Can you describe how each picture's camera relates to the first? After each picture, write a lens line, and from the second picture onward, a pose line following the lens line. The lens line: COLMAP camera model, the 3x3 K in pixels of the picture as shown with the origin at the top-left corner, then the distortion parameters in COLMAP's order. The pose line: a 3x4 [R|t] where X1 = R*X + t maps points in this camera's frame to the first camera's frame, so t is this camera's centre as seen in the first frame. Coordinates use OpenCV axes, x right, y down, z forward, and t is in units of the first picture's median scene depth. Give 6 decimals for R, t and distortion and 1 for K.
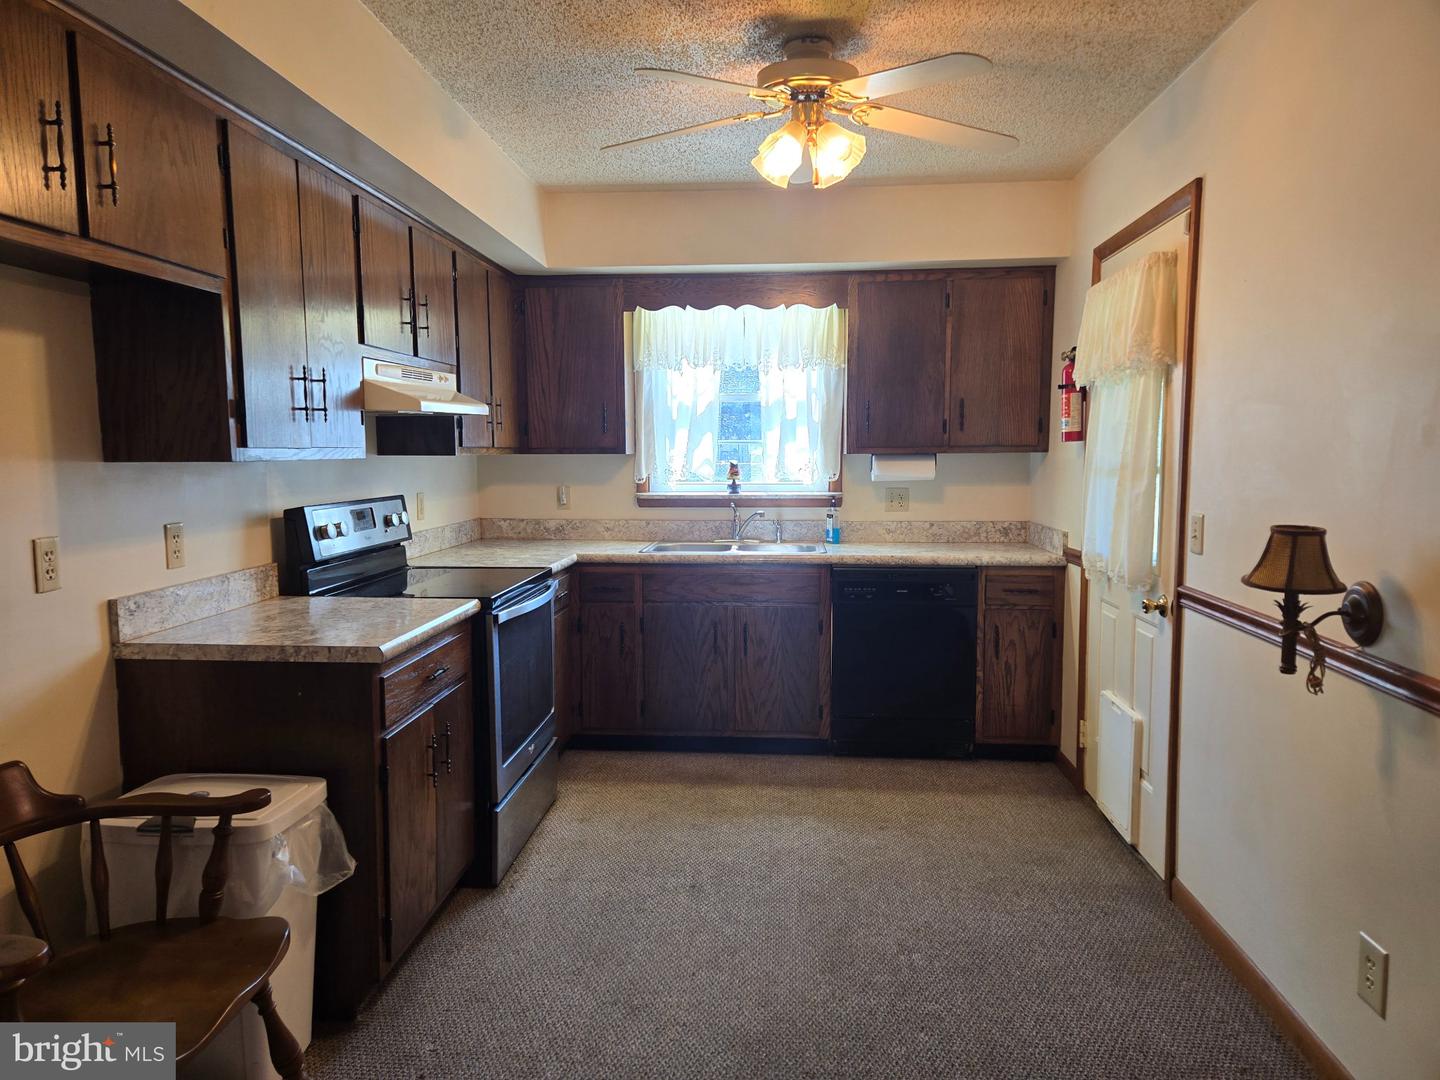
lens RADIAL K [[982.4, 0, 715.5], [0, 982.4, 545.1], [0, 0, 1]] dist [0.075327, -0.059212]
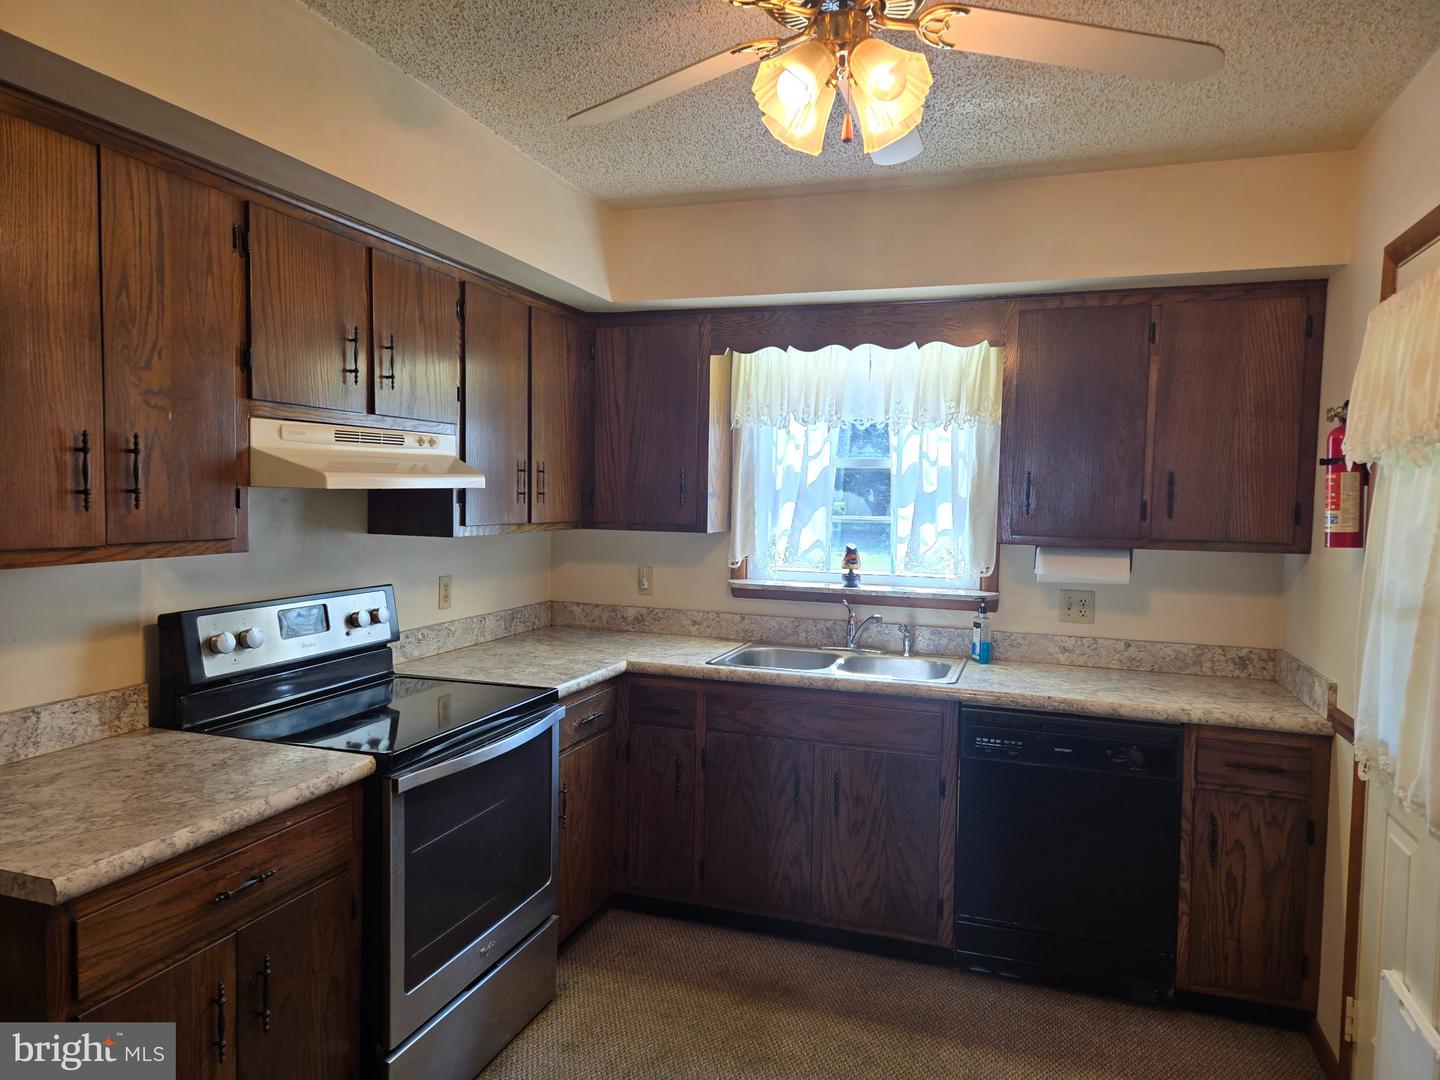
lens RADIAL K [[982.4, 0, 715.5], [0, 982.4, 545.1], [0, 0, 1]] dist [0.075327, -0.059212]
pose [[0.968650, 0.036804, -0.245688, 0.119570], [-0.047863, 0.998085, -0.039192, -0.057465], [0.243775, 0.049722, 0.968556, 0.261599]]
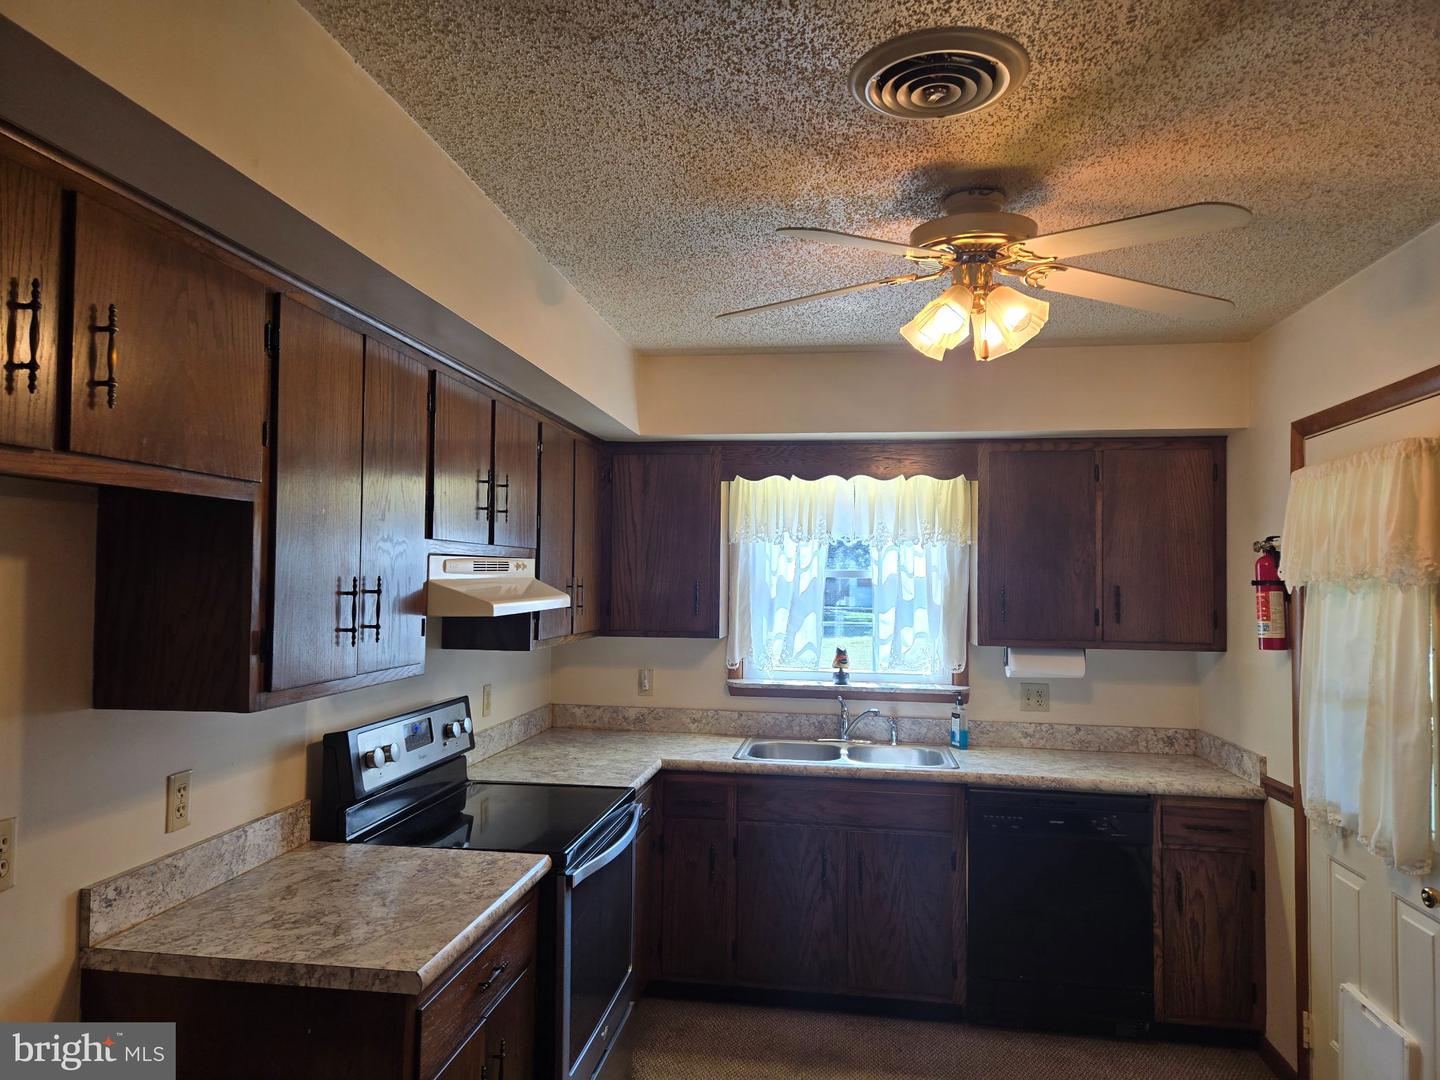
lens RADIAL K [[982.1, 0, 710.1], [0, 982.1, 546.4], [0, 0, 1]] dist [0.078603, -0.065936]
pose [[0.997281, 0.014290, -0.072290, -0.040658], [-0.023674, 0.991144, -0.130667, -0.065387], [0.069782, 0.132023, 0.988787, 0.133261]]
